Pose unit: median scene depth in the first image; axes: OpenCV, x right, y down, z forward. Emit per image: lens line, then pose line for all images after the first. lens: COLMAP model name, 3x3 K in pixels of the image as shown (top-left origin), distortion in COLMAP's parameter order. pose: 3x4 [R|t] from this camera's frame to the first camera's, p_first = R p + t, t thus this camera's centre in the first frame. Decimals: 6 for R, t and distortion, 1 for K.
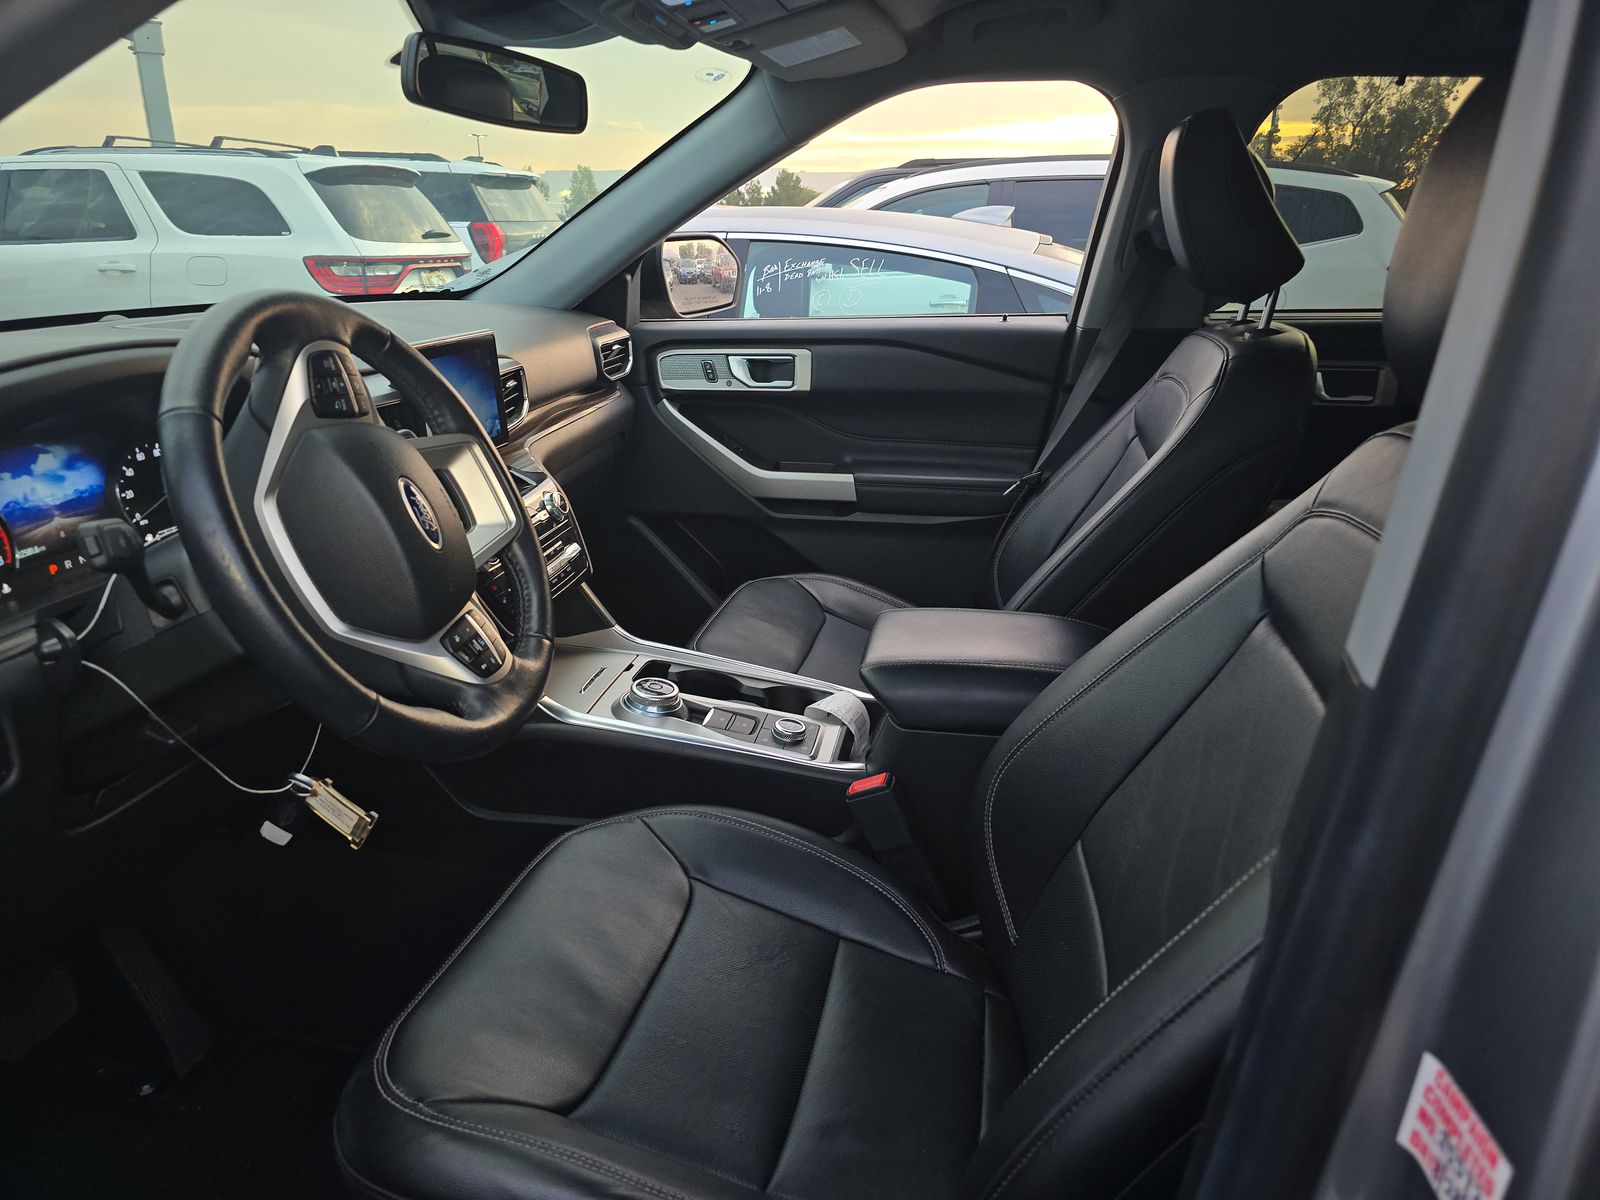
lens RADIAL K [[1088.7, 0, 800.4], [0, 1088.7, 574.3], [0, 0, 1]] dist [0.059868, -0.052882]
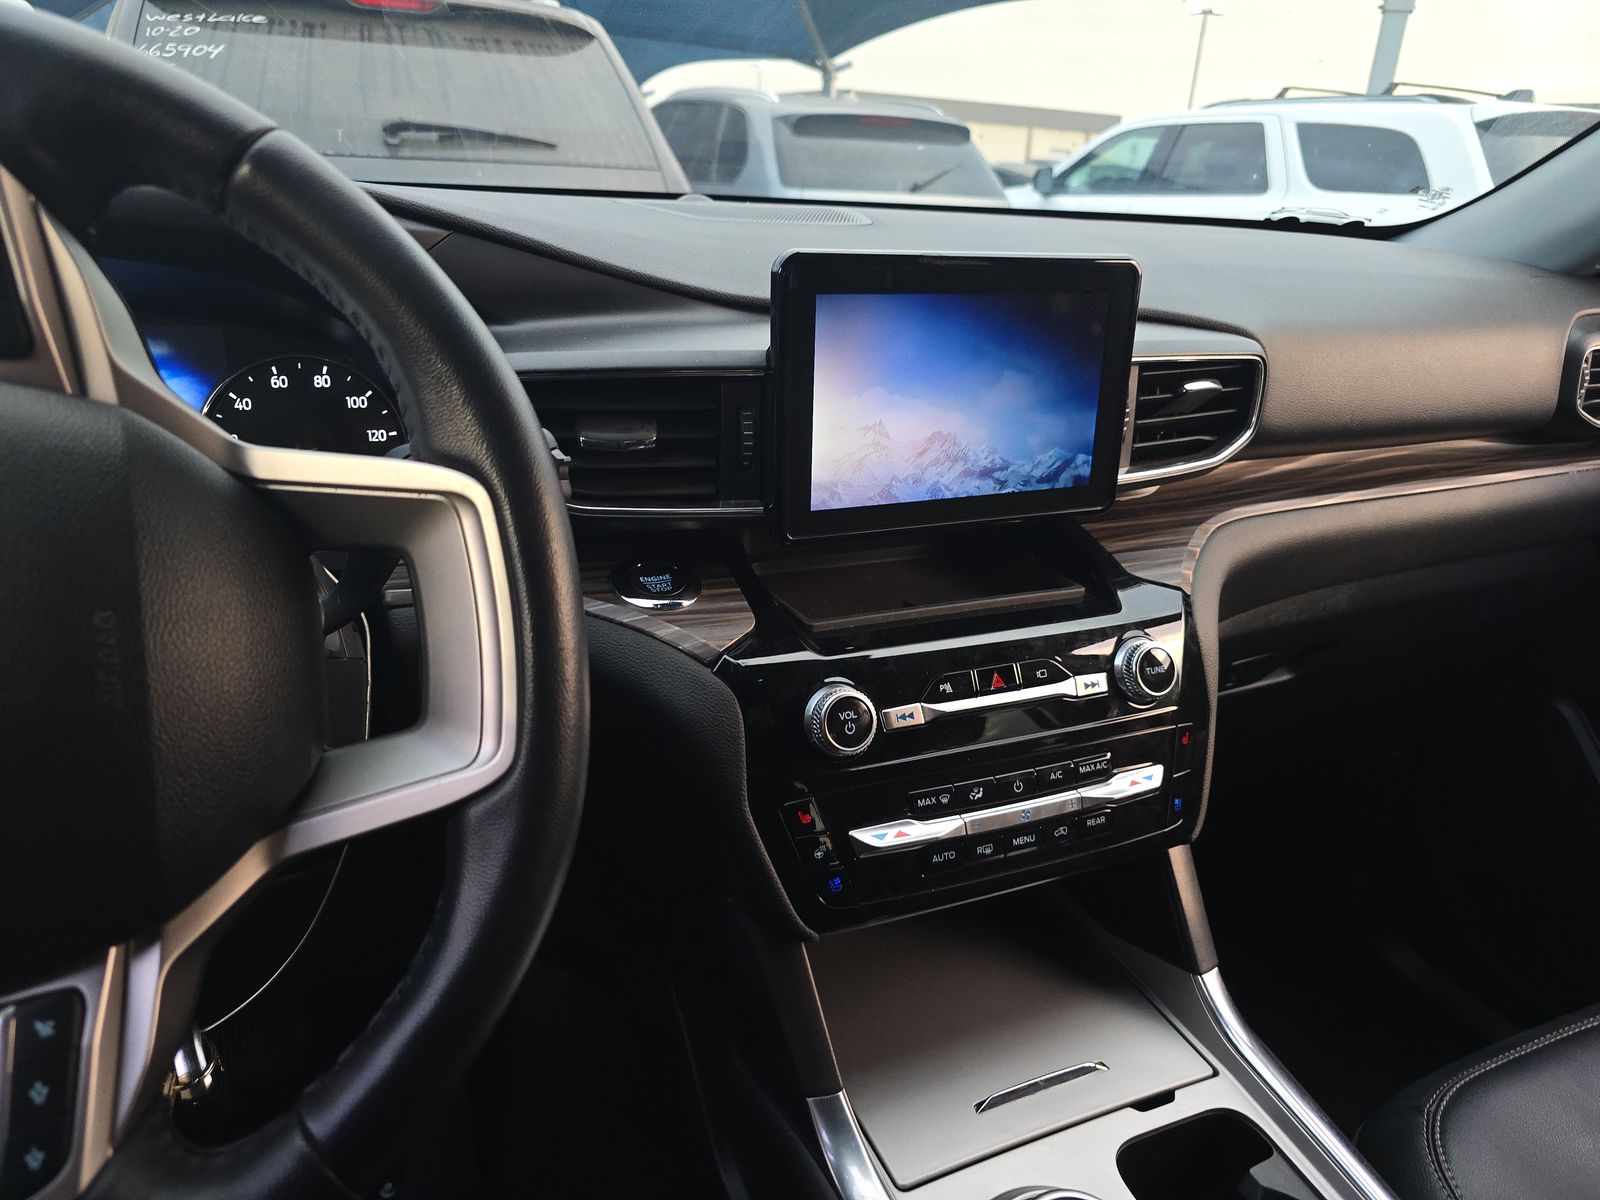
lens RADIAL K [[1088.7, 0, 800.4], [0, 1088.7, 574.3], [0, 0, 1]] dist [0.059868, -0.052882]
pose [[0.568636, 0.303479, -0.764561, 0.005235], [-0.287701, 0.944128, 0.160780, -0.027447], [0.770637, 0.128539, 0.624177, 0.129033]]
